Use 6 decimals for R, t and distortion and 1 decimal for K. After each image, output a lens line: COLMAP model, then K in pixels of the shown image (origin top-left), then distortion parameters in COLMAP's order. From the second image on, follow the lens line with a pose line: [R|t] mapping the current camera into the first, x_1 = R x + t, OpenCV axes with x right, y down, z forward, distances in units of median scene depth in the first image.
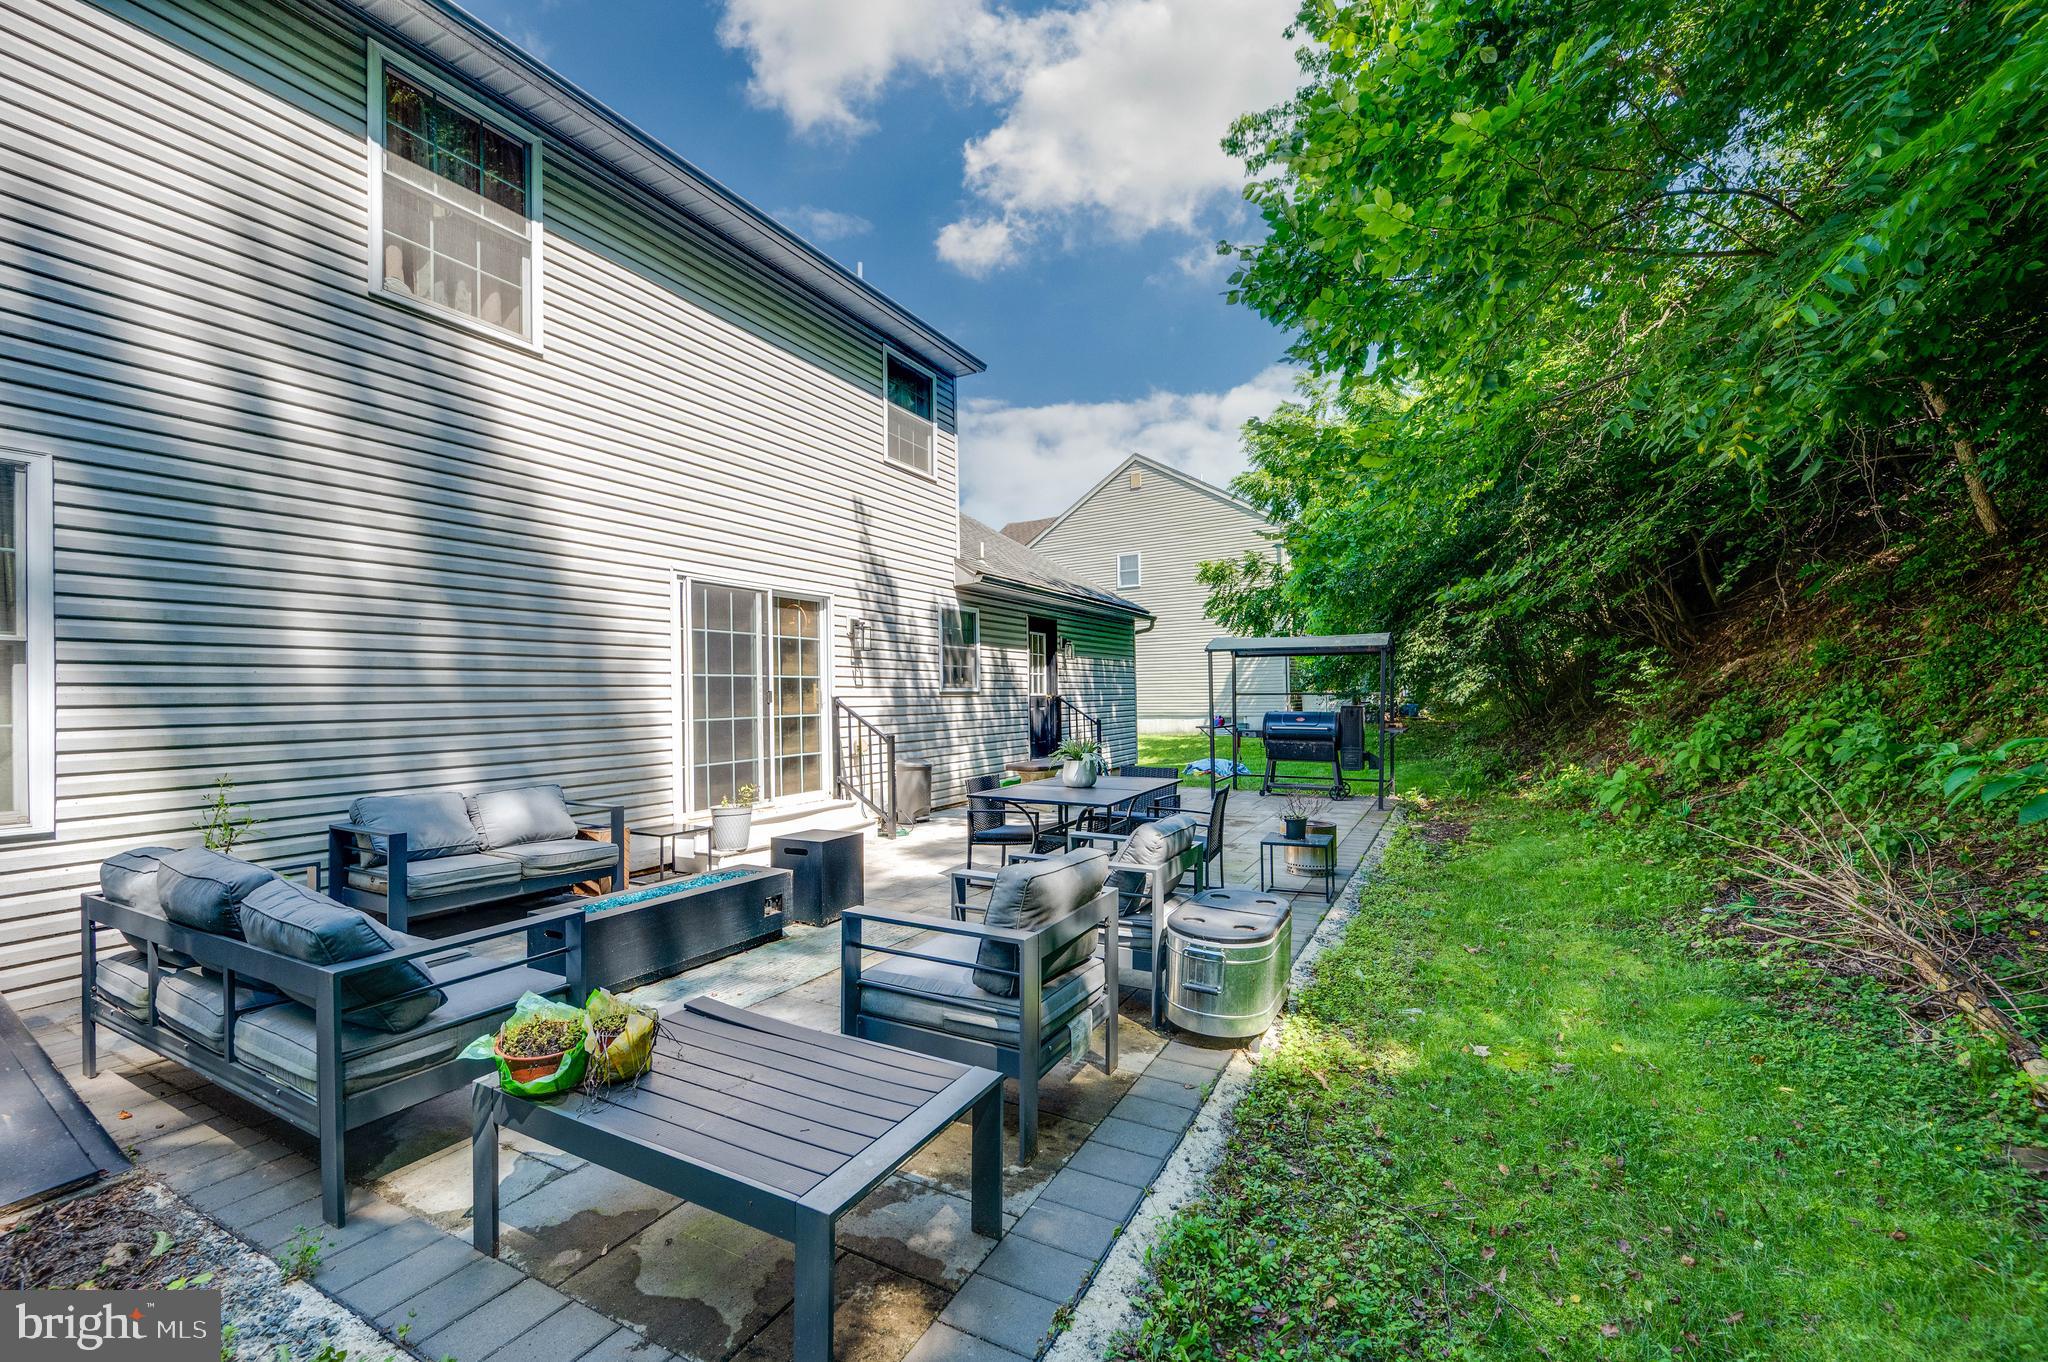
lens RADIAL K [[816.2, 0, 1026.9], [0, 816.2, 686.7], [0, 0, 1]] dist [-0.001028, -0.000017]
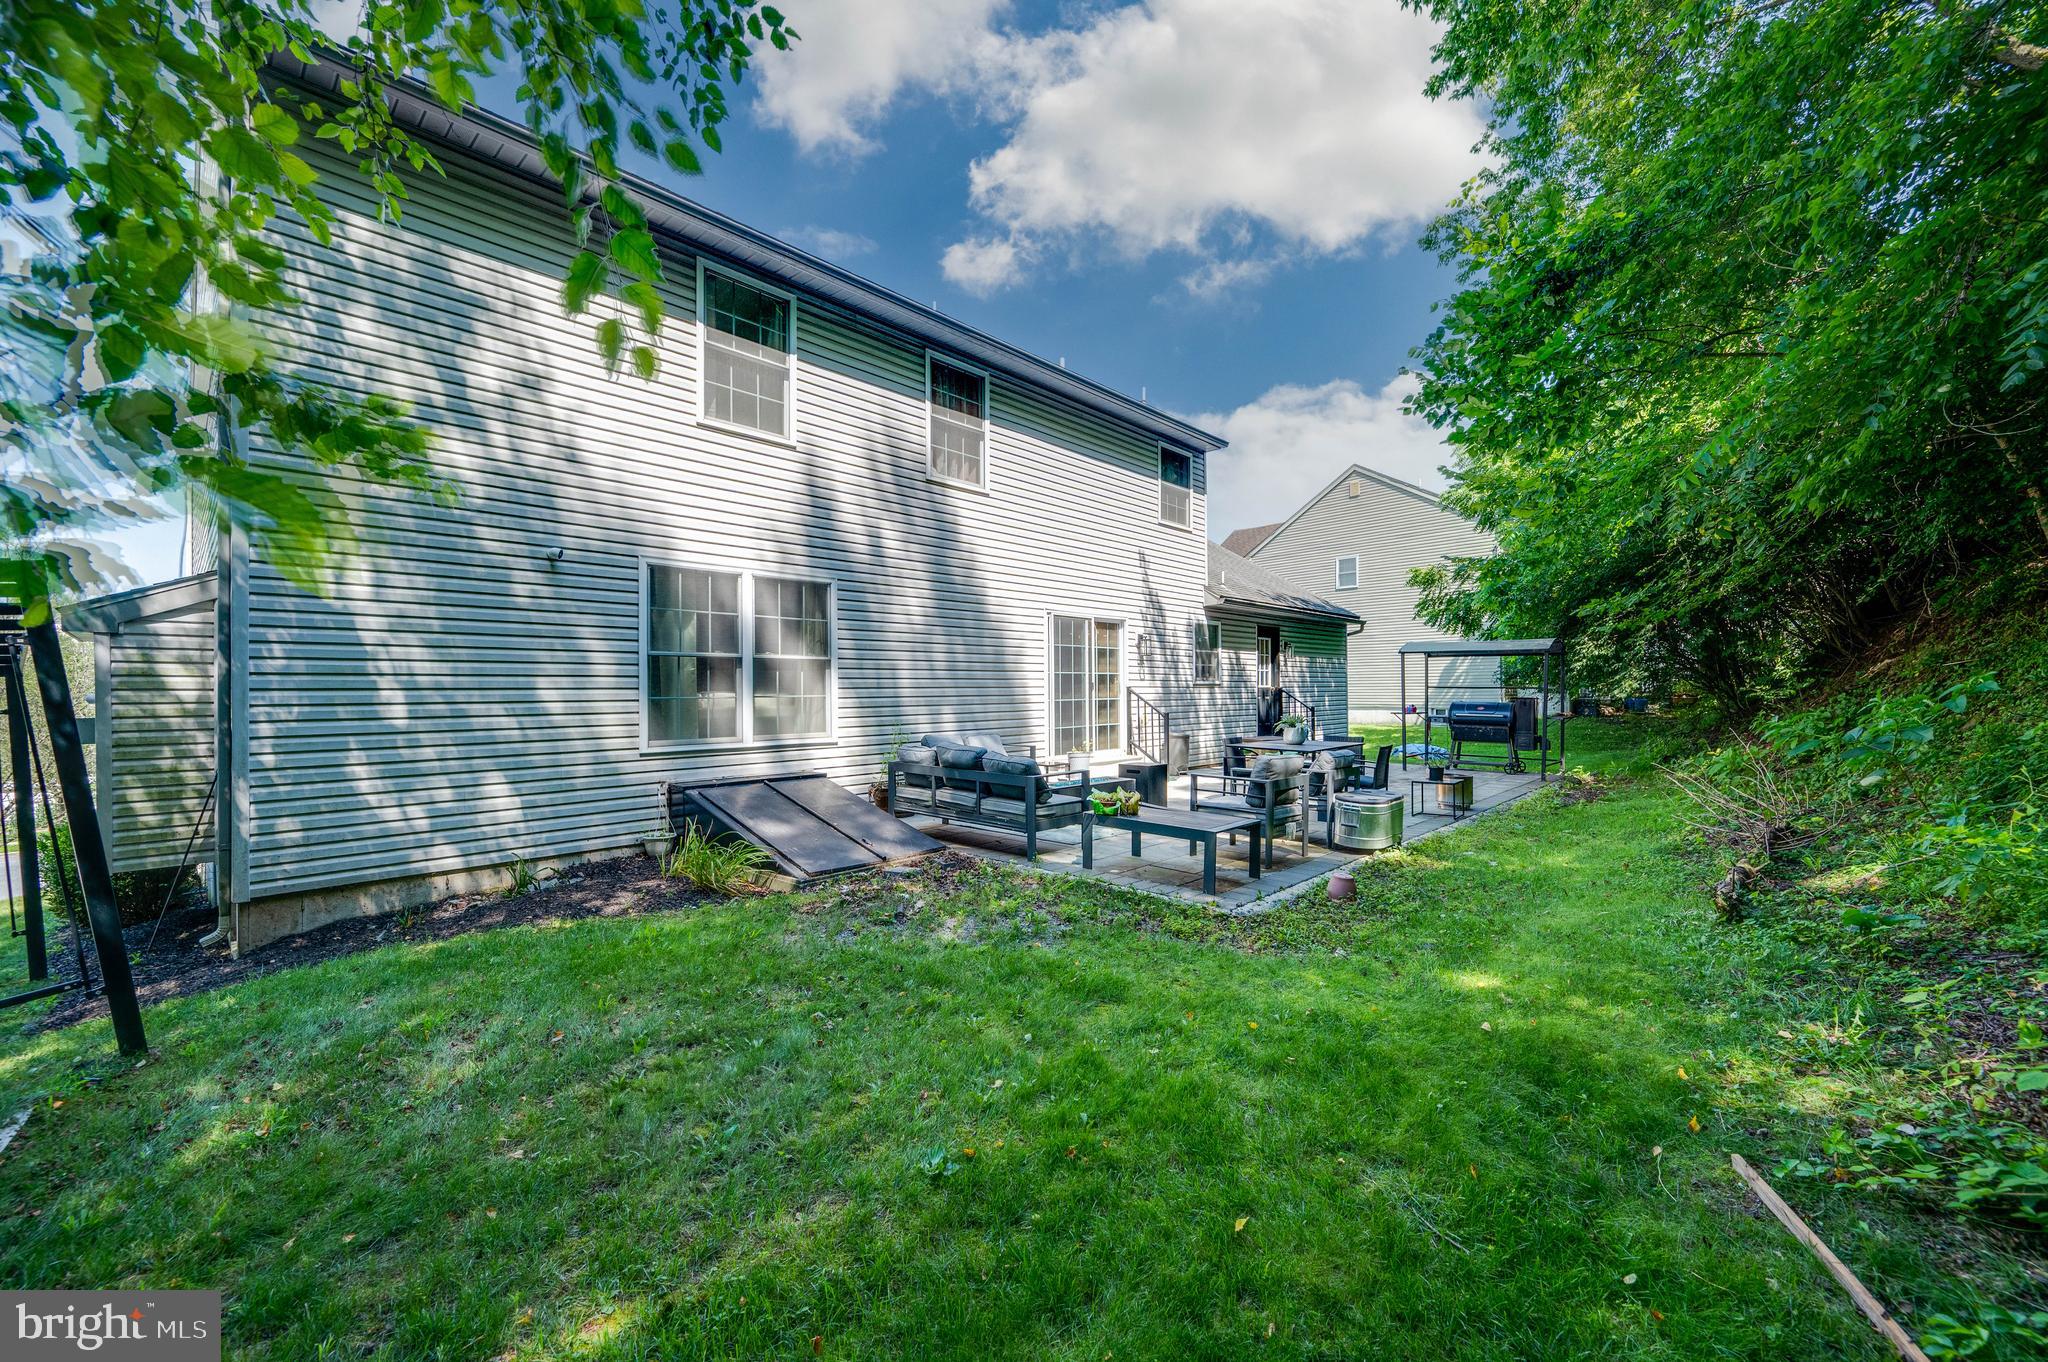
lens RADIAL K [[886.3, 0, 1110.5], [0, 886.3, 688.1], [0, 0, 1]] dist [-0.000365, -0.000060]
pose [[0.988869, 0.007531, -0.148597, -0.022182], [-0.005961, 0.999922, 0.011005, -0.002452], [0.148668, -0.009997, 0.988837, -0.503753]]
